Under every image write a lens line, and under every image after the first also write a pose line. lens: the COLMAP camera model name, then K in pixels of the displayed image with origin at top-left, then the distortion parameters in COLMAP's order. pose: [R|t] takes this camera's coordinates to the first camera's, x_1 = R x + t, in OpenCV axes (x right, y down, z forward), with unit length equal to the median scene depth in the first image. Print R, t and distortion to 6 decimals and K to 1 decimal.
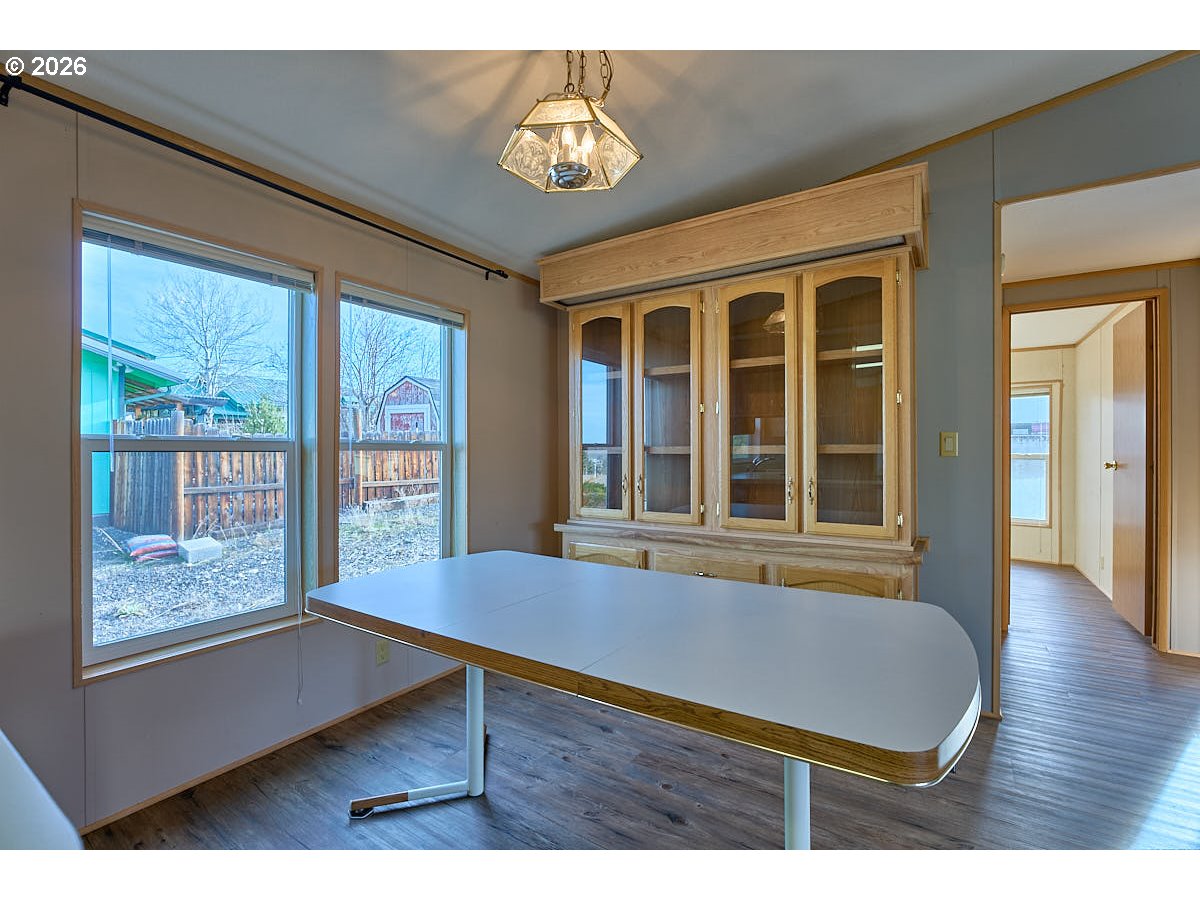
lens RADIAL K [[538.1, 0, 600.0], [0, 538.1, 450.0], [0, 0, 1]] dist [-0.001050, -0.000106]
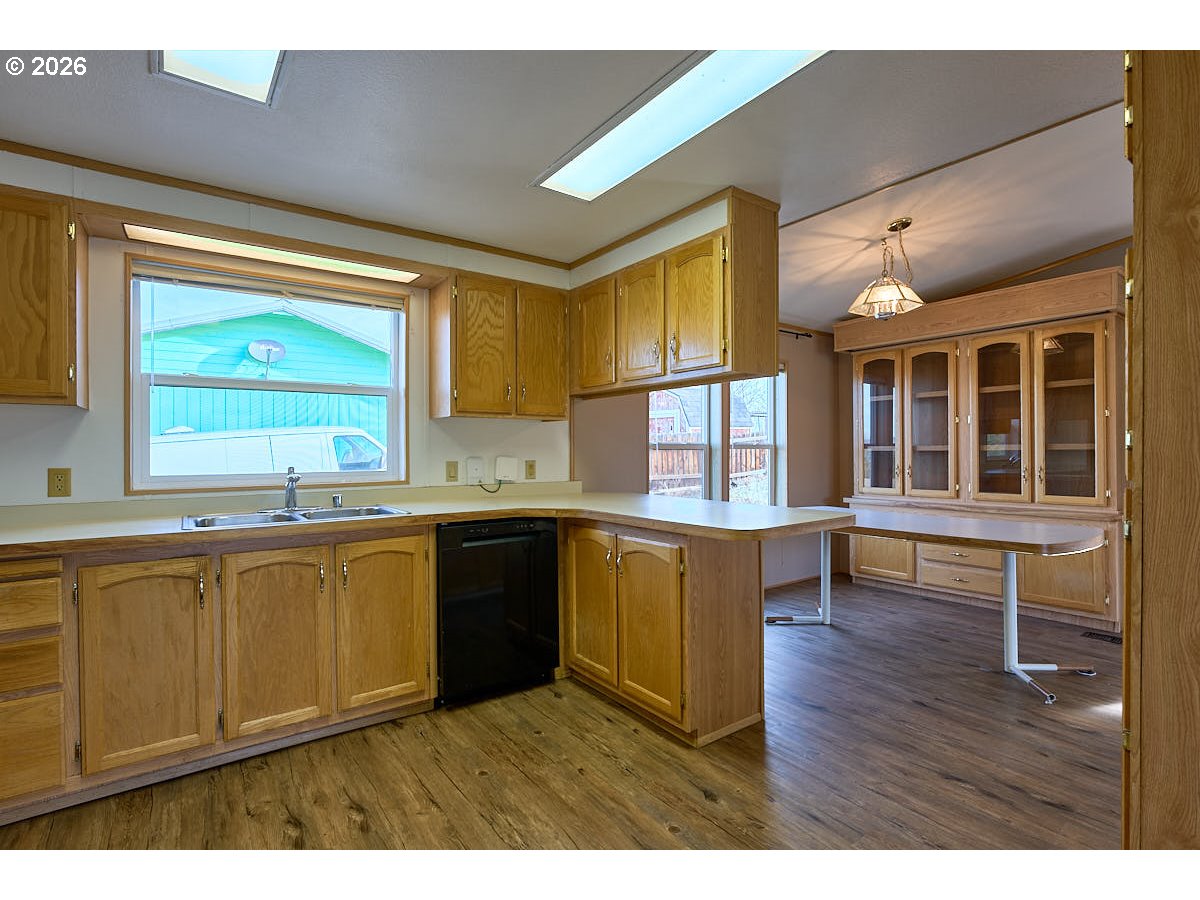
lens RADIAL K [[573.0, 0, 596.8], [0, 573.0, 451.4], [0, 0, 1]] dist [-0.013471, -0.000412]
pose [[0.933807, -0.003103, -0.357763, -0.181363], [0.003932, 0.999991, 0.001590, 0.003418], [0.357755, -0.002891, 0.933811, -0.846750]]
